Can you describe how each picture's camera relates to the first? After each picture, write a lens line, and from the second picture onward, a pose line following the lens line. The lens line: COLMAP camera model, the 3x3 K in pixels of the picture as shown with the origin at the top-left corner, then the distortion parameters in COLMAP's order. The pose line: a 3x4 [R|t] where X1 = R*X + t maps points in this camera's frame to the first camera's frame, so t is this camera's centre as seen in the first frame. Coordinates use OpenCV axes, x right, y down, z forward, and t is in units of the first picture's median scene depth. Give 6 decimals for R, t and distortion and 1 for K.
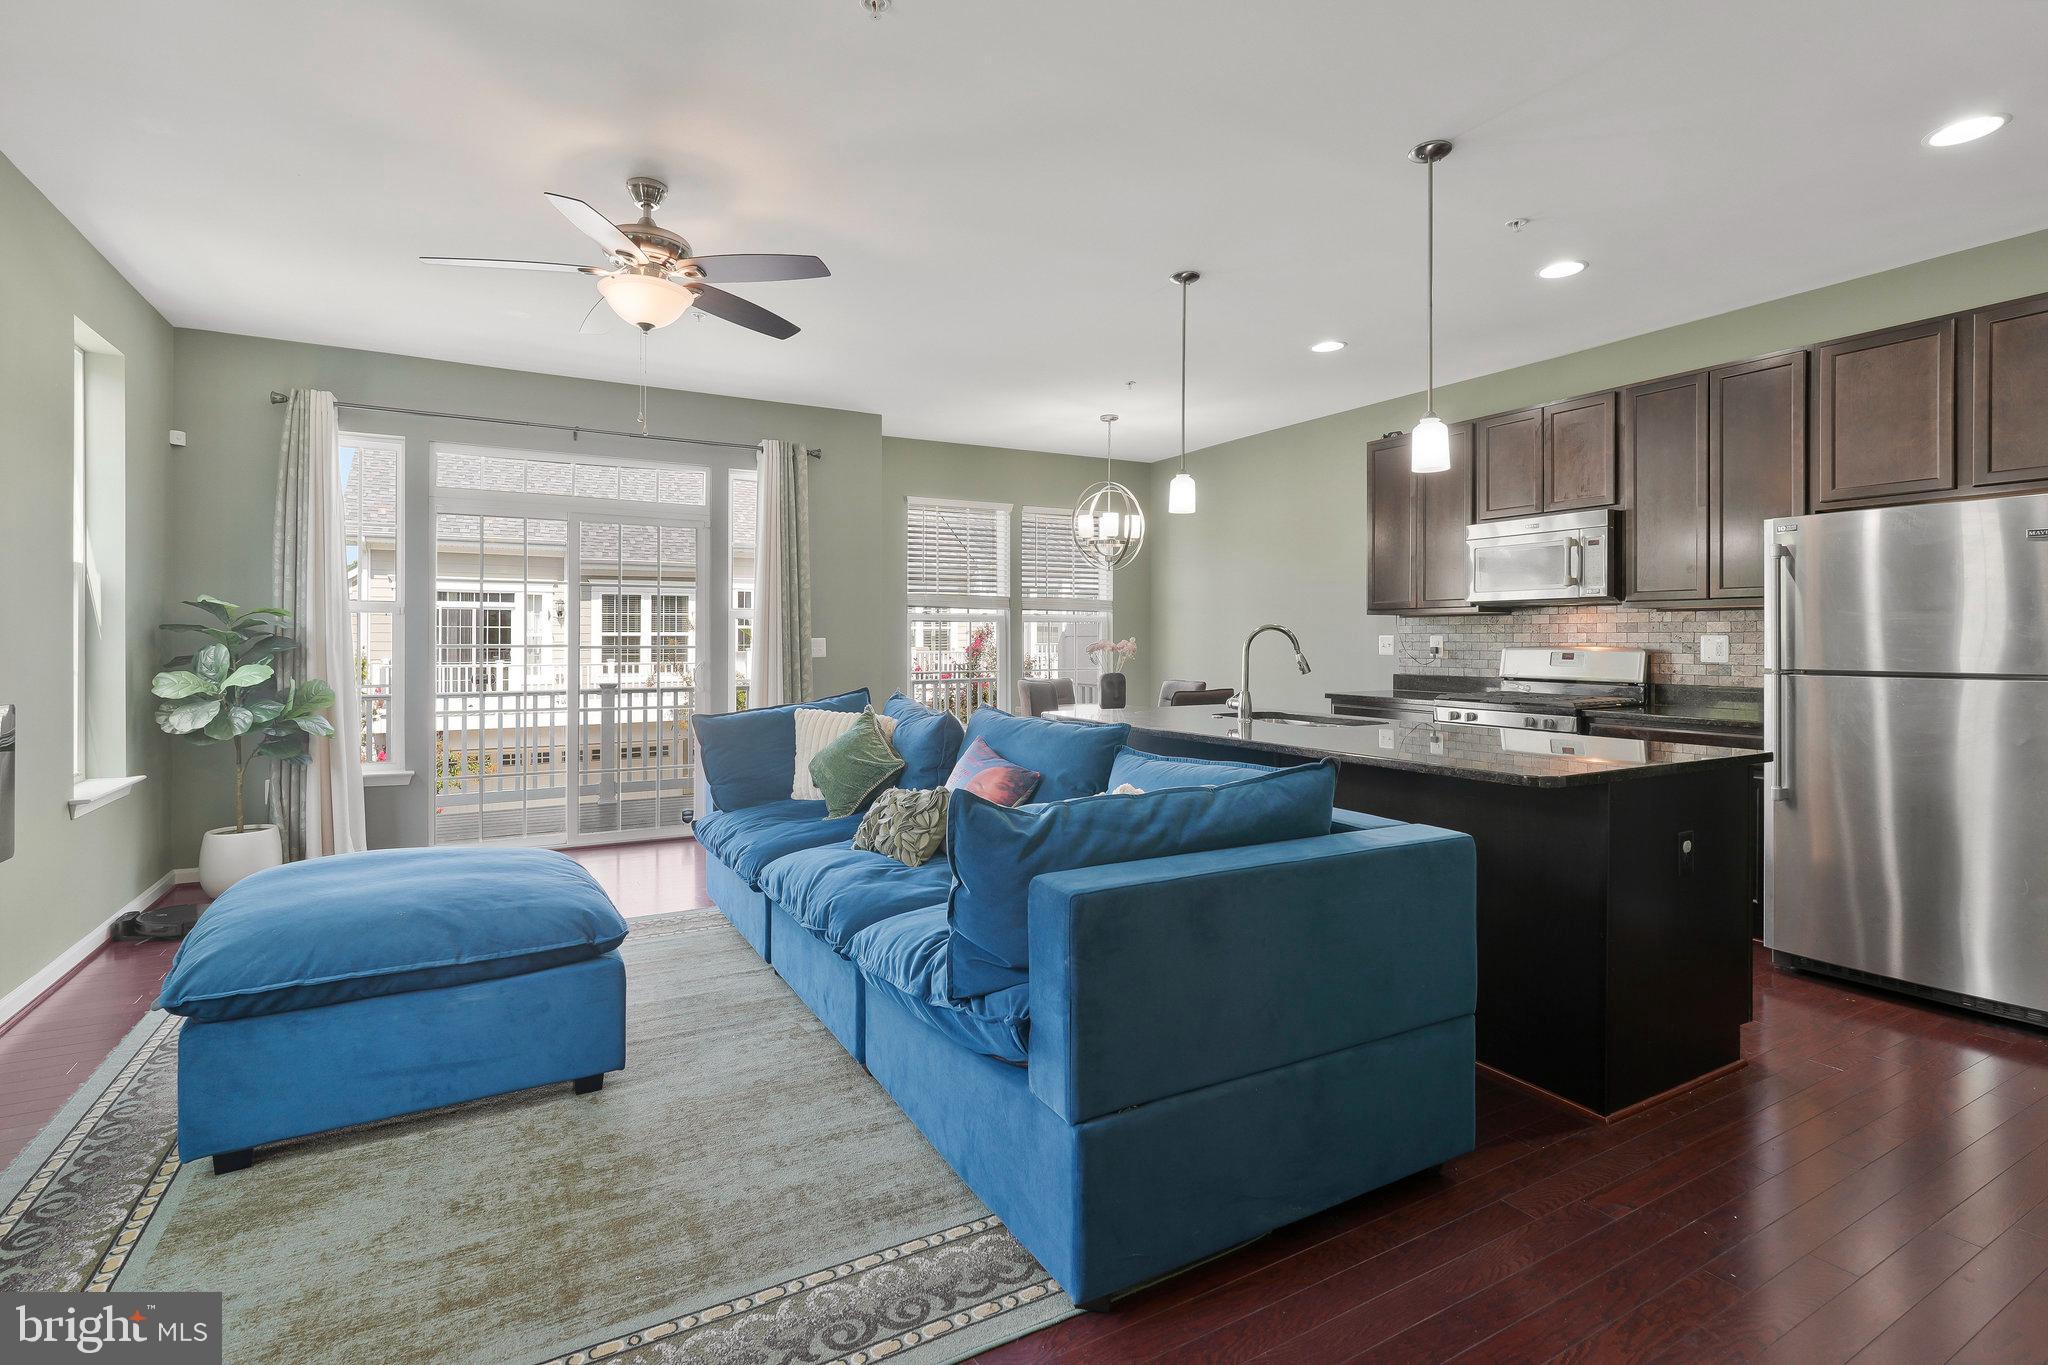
lens RADIAL K [[941.7, 0, 1009.4], [0, 941.7, 643.8], [0, 0, 1]] dist [-0.006240, 0.000220]
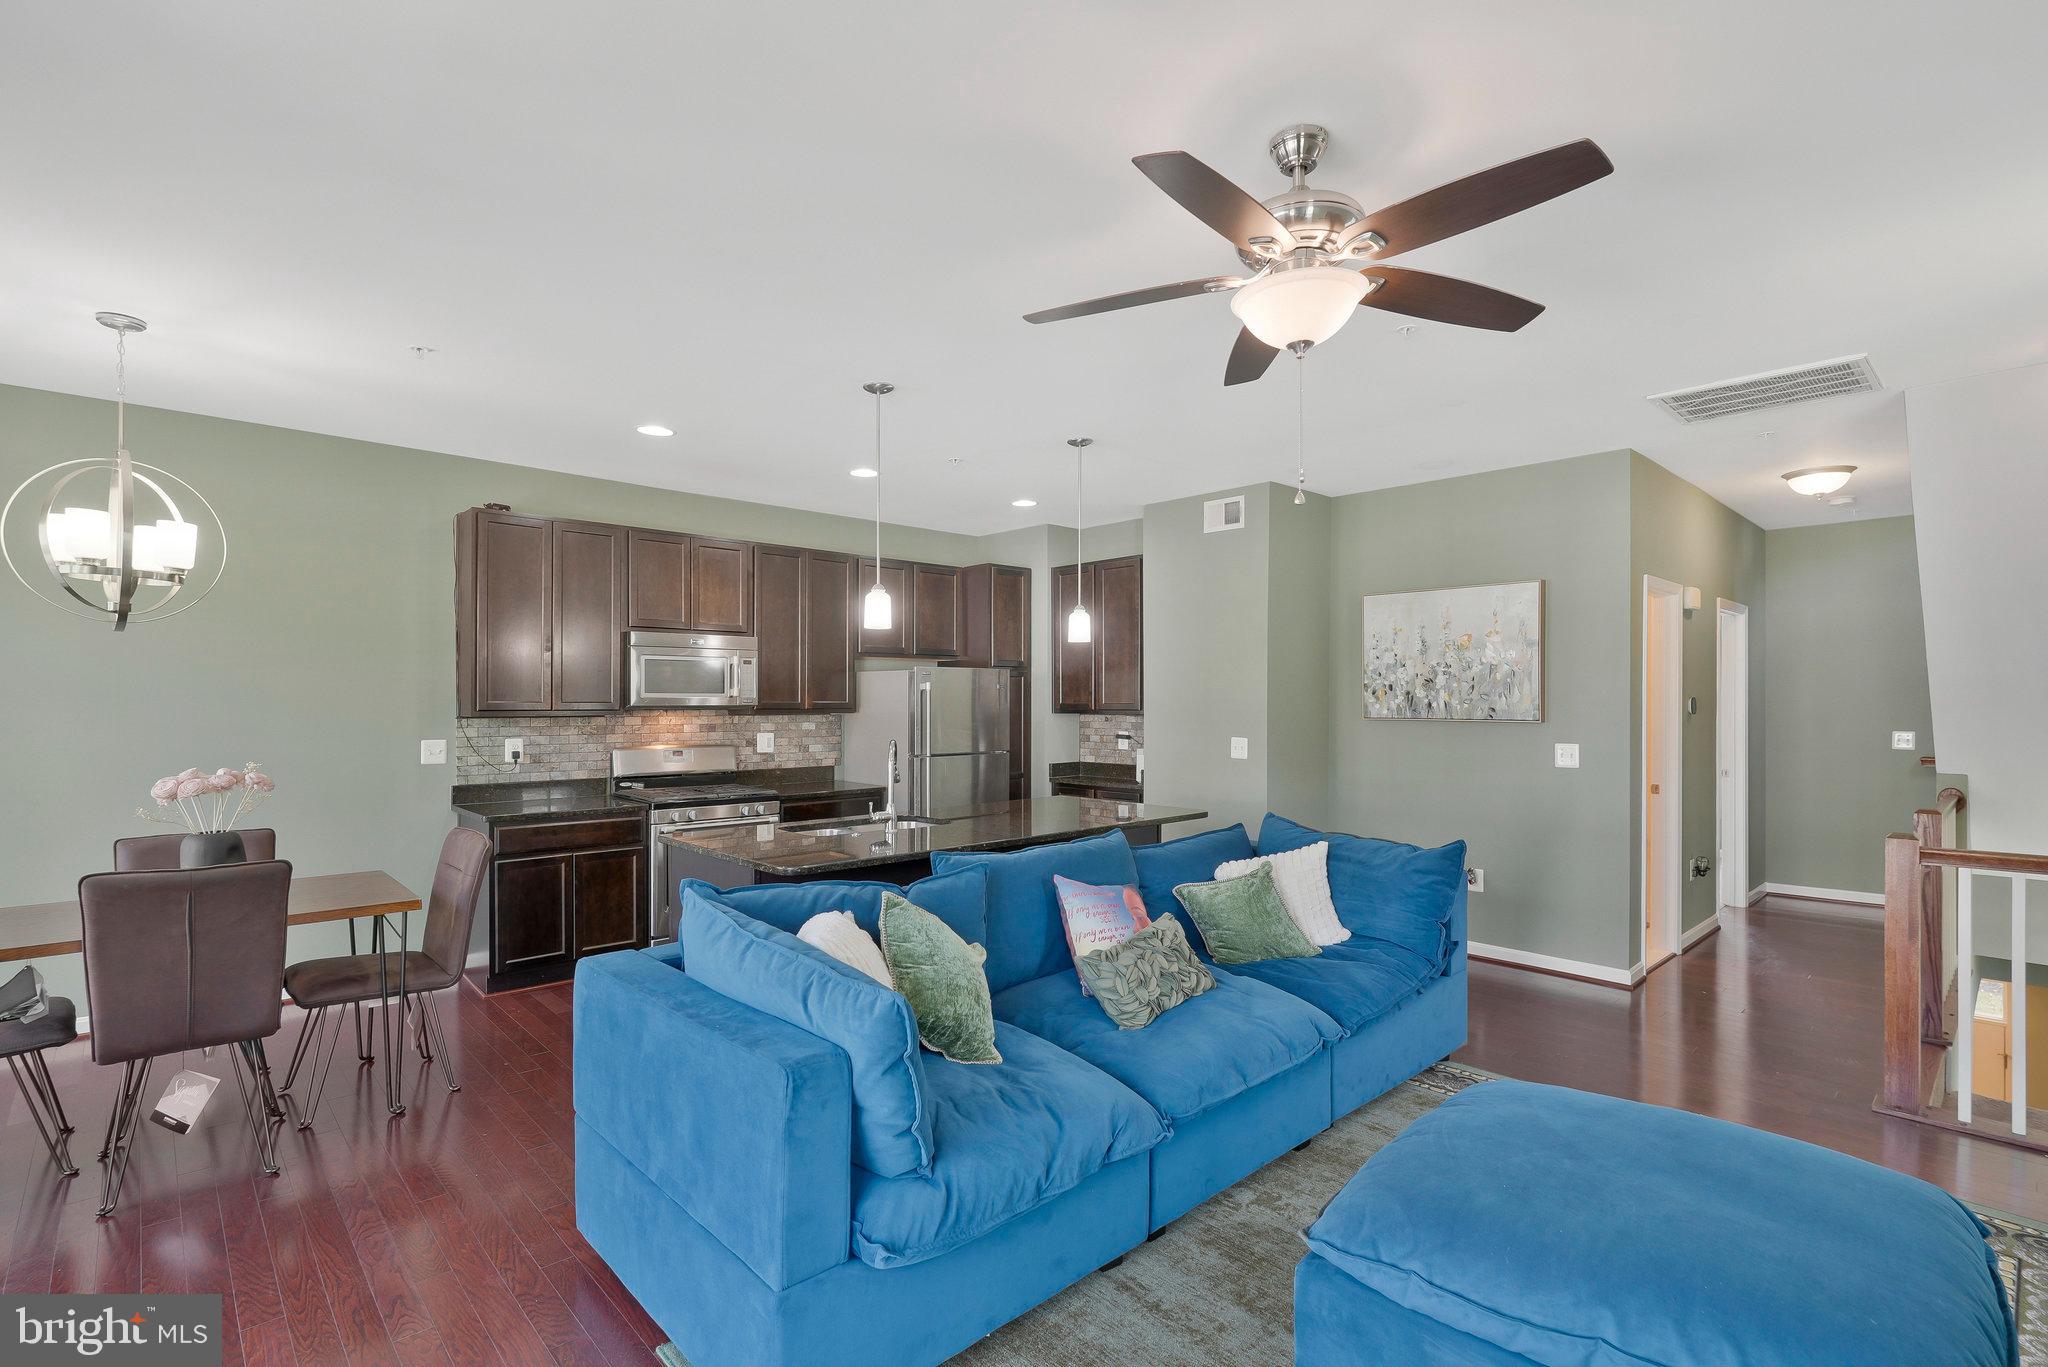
lens RADIAL K [[941.7, 0, 1039.8], [0, 941.7, 684.3], [0, 0, 1]] dist [-0.006240, 0.000220]
pose [[-0.244632, 0.014275, 0.969511, -0.648062], [0.001821, 0.999897, -0.014263, -0.055530], [-0.969614, -0.001724, -0.244632, 0.861487]]
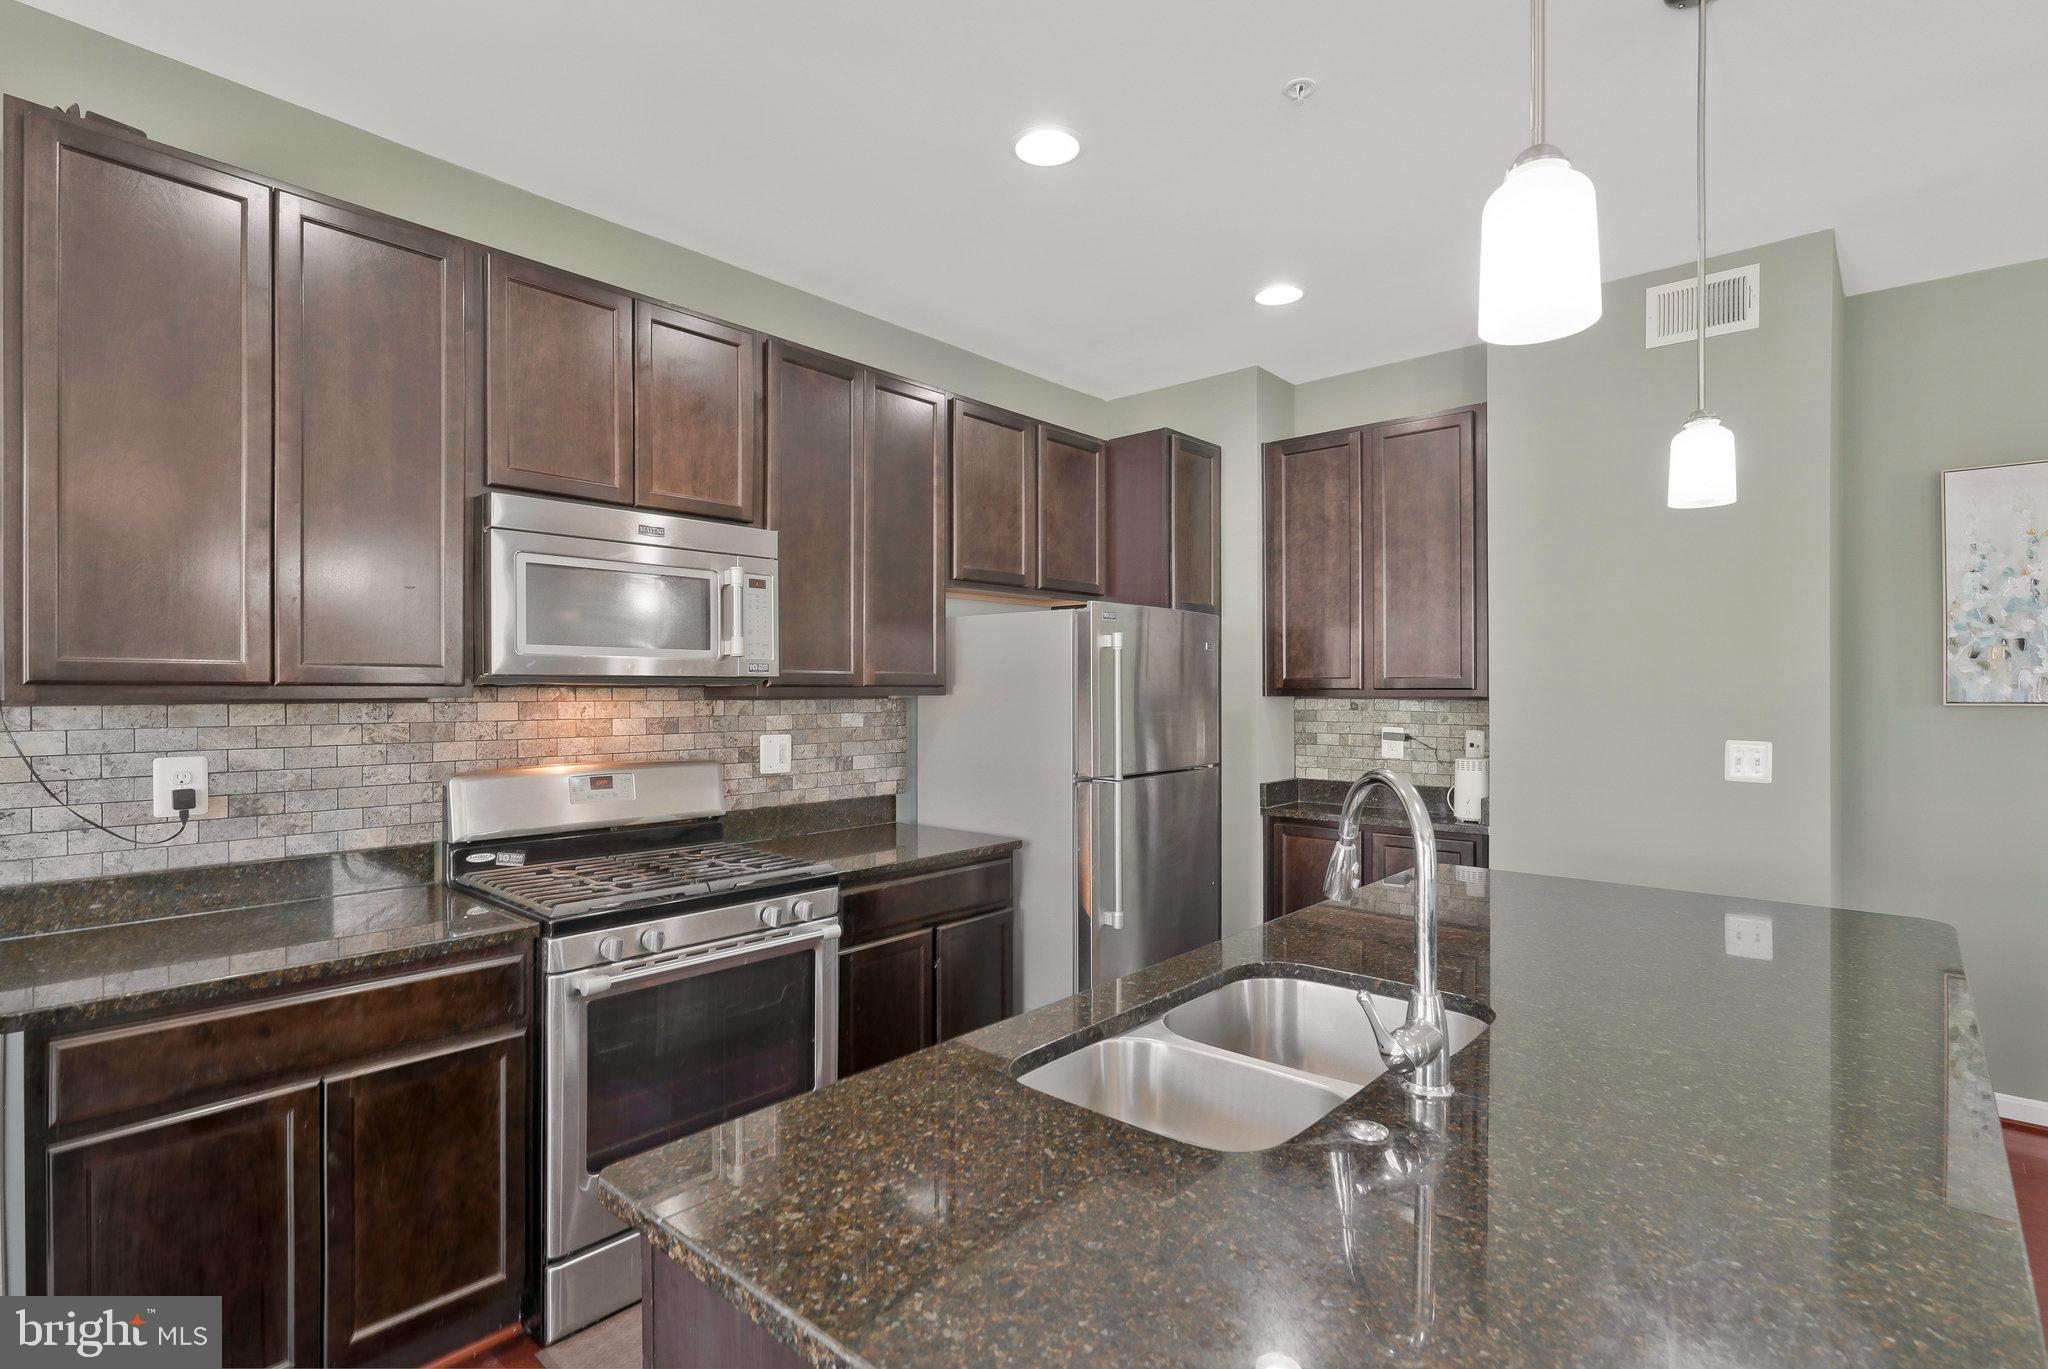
lens RADIAL K [[941.7, 0, 1018.4], [0, 941.7, 683.8], [0, 0, 1]] dist [-0.006240, 0.000220]
pose [[-0.327829, 0.004130, 0.944728, 0.020543], [0.001651, 0.999991, -0.003799, -0.040348], [-0.944735, 0.000314, -0.327833, 0.964025]]
